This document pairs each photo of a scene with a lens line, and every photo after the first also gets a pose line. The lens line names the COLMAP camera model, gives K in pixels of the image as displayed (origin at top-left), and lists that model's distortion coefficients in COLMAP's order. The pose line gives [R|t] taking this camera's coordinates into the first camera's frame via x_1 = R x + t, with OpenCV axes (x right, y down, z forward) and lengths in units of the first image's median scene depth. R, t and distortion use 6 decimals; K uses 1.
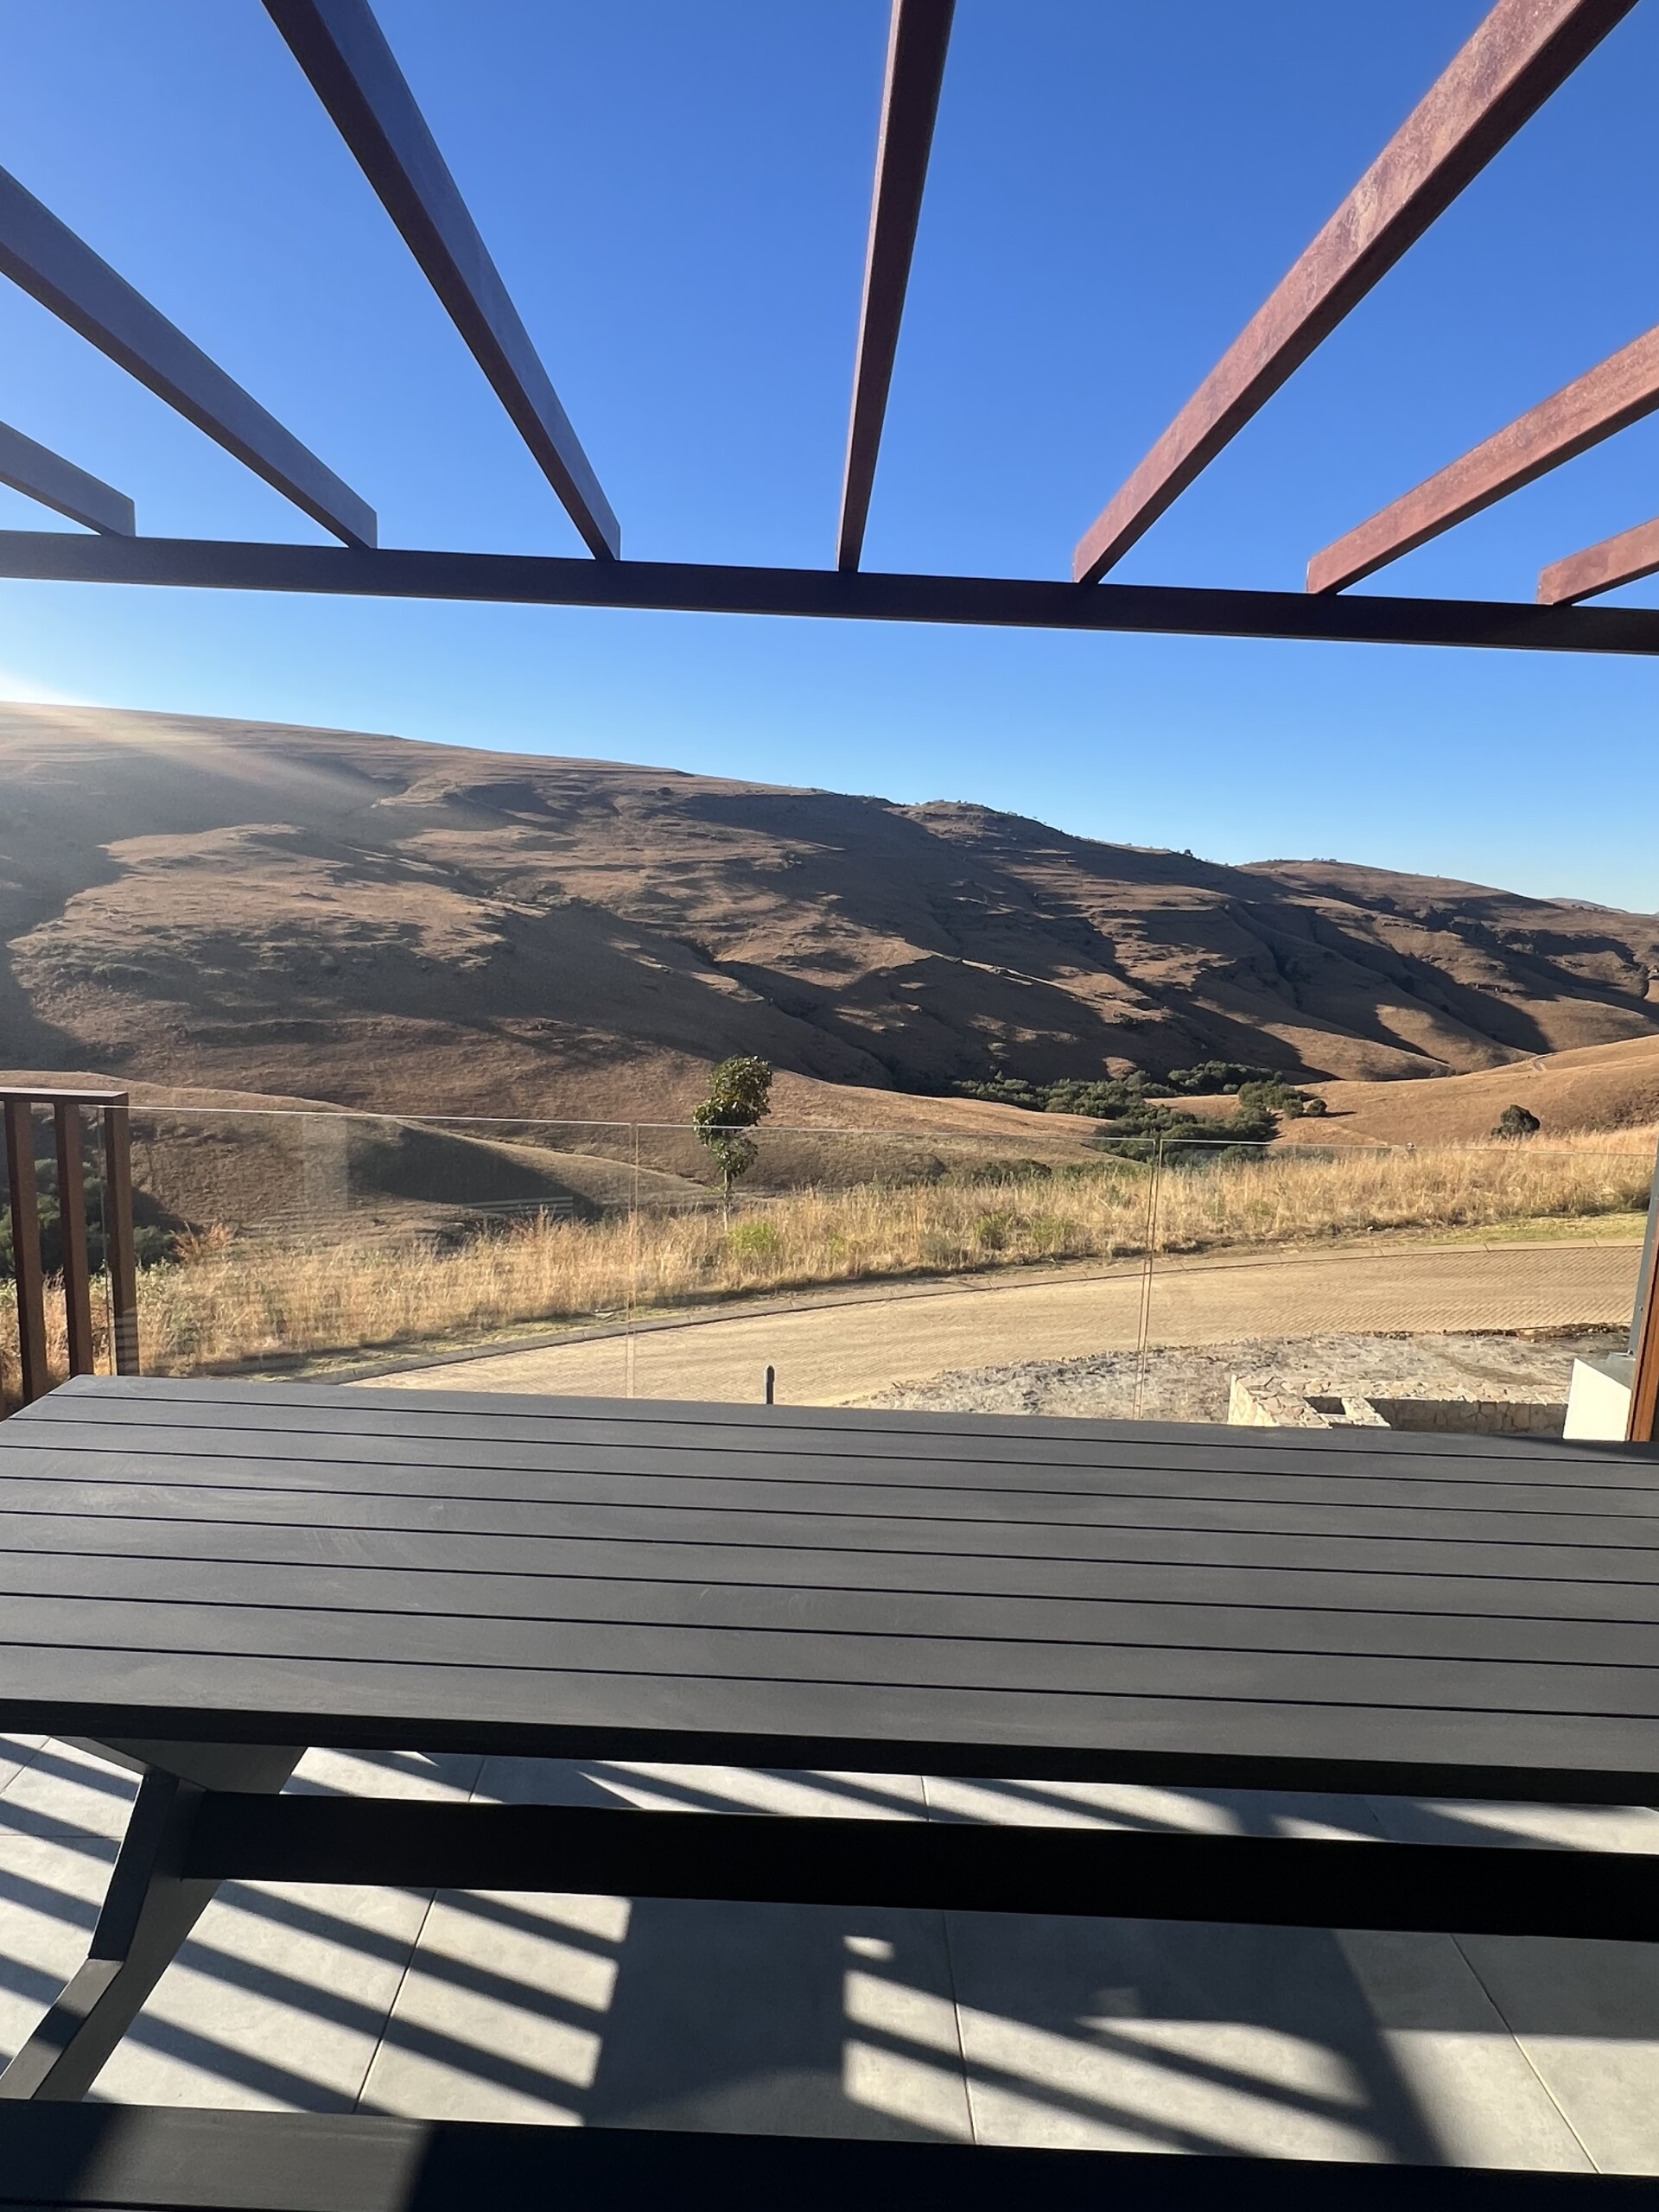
lens RADIAL K [[1304.3, 0, 835.9], [0, 1304.3, 1104.9], [0, 0, 1]] dist [0.003108, -0.000113]
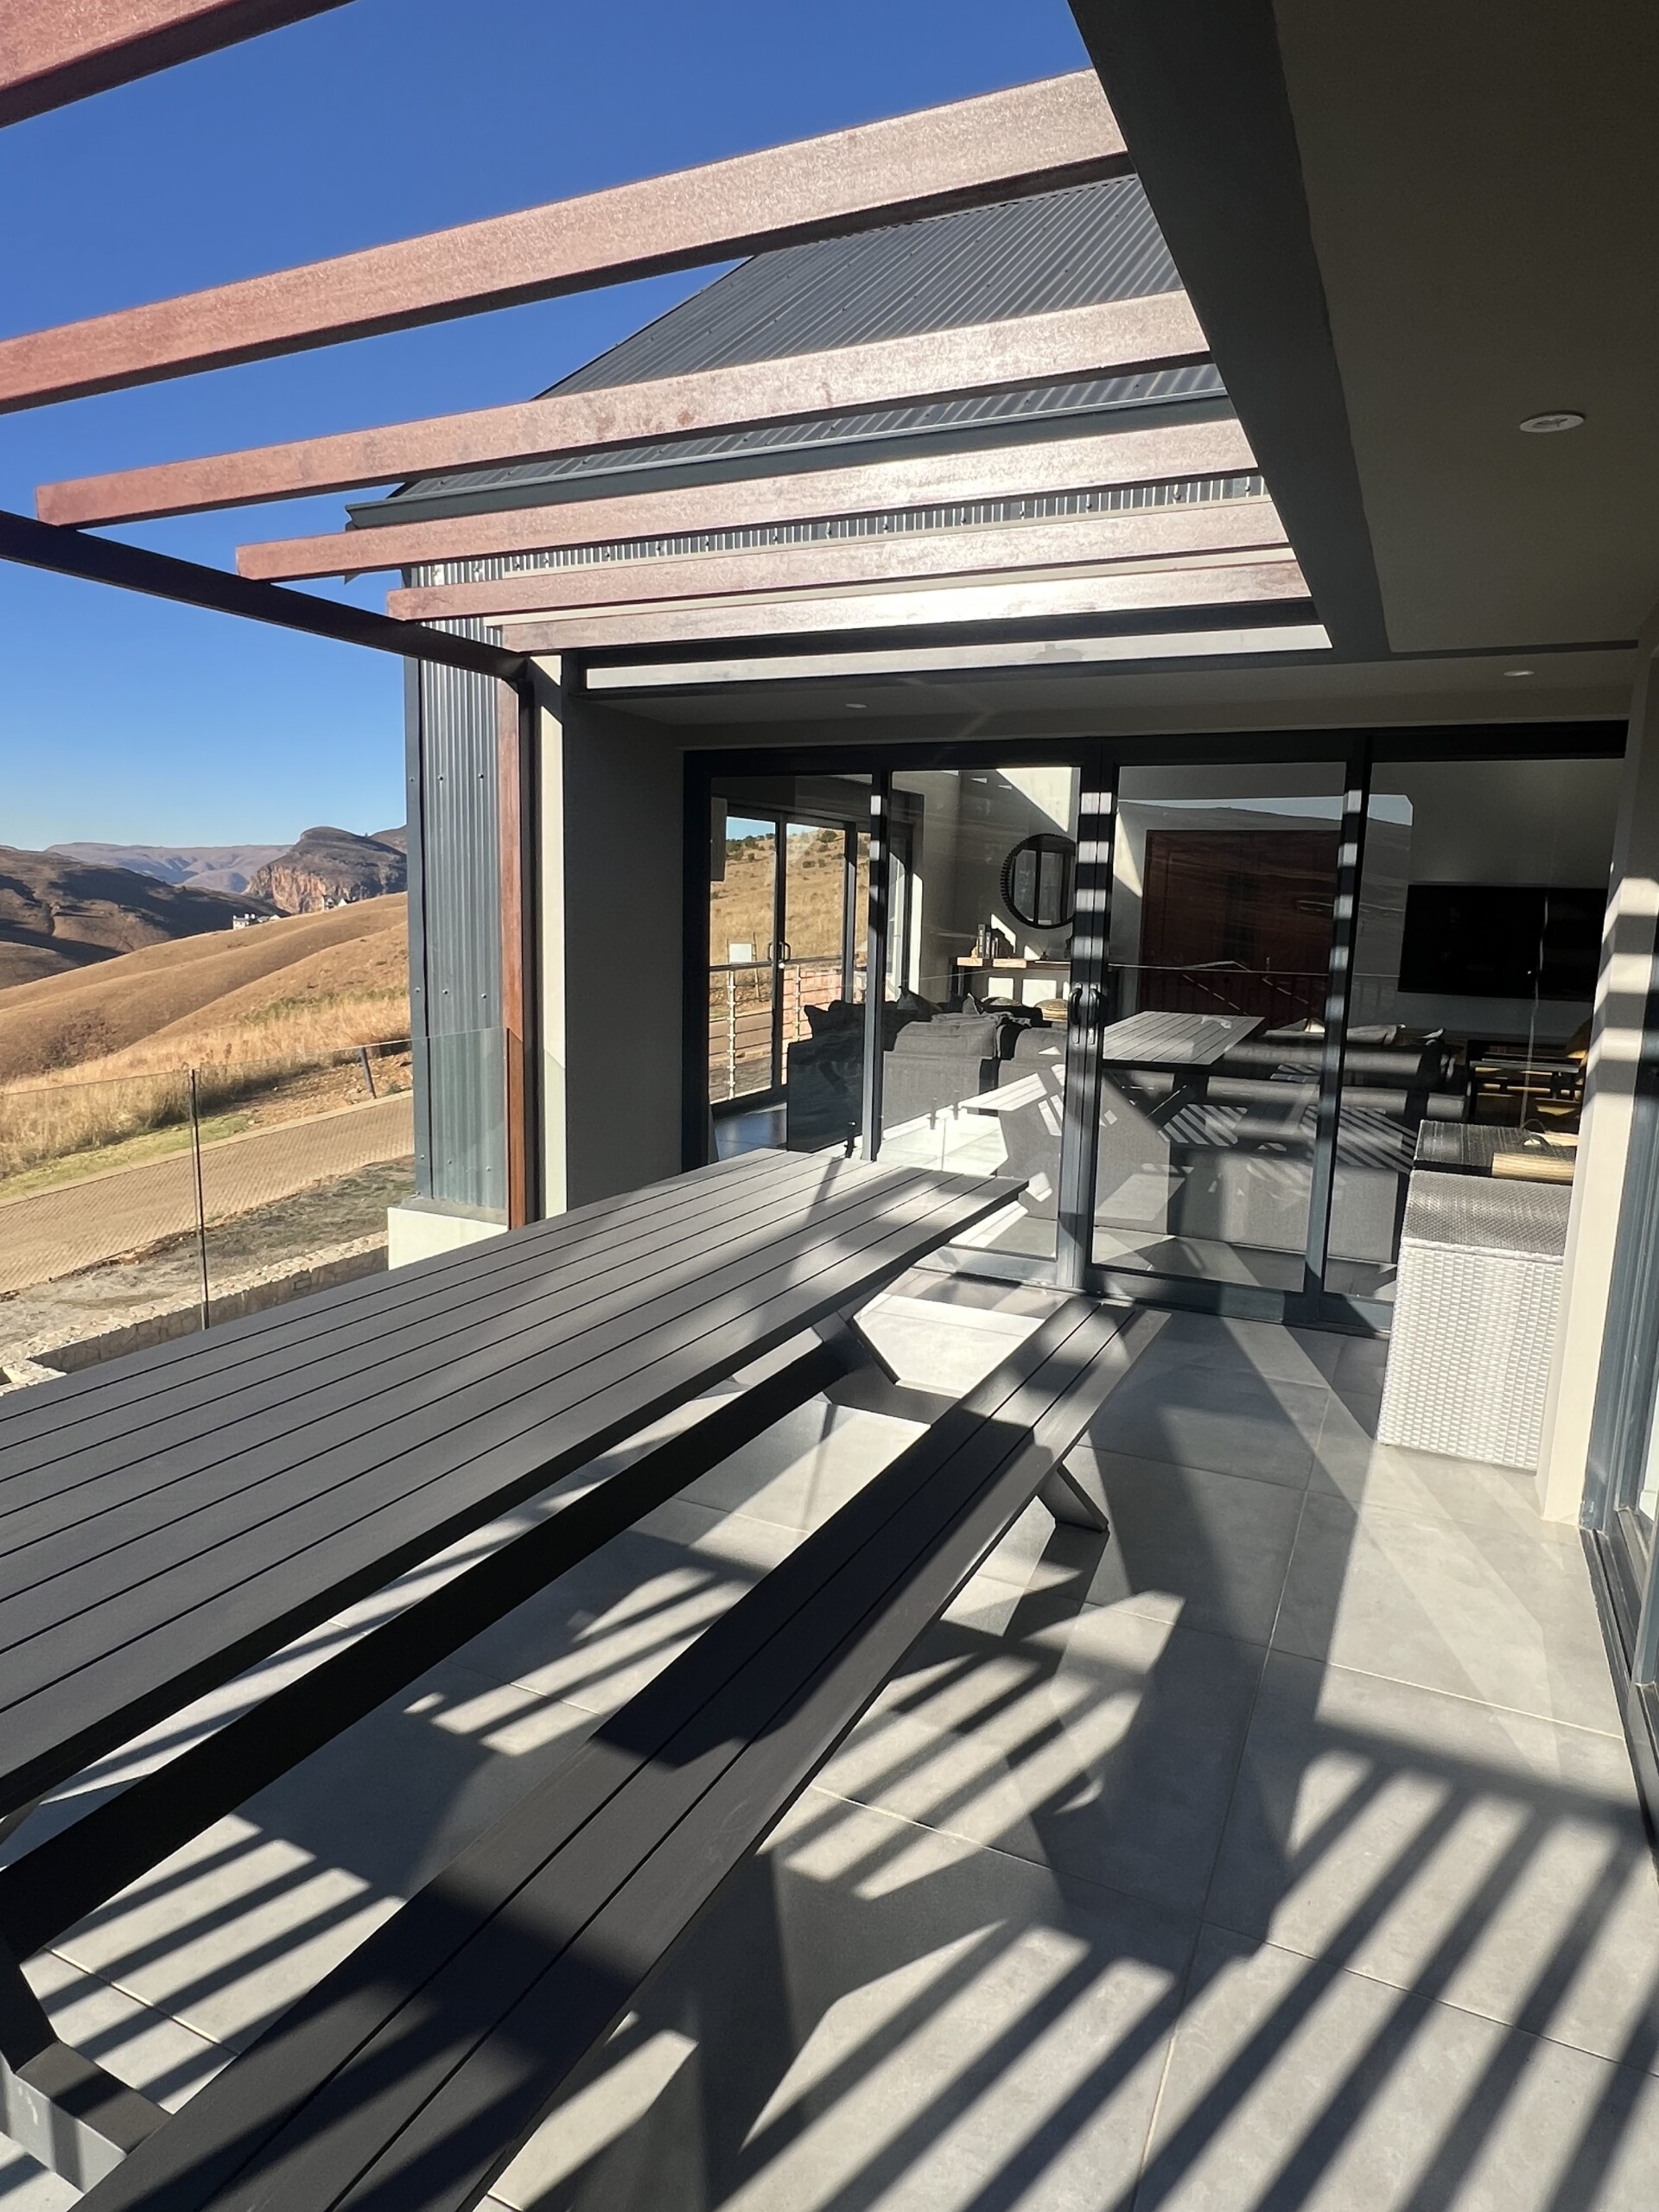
lens RADIAL K [[1304.3, 0, 848.2], [0, 1304.3, 1118.6], [0, 0, 1]] dist [0.003108, -0.000113]
pose [[0.431600, -0.182086, 0.883497, -0.421126], [0.130572, 0.981711, 0.138541, -0.016250], [-0.892565, 0.055566, 0.447482, 0.021263]]
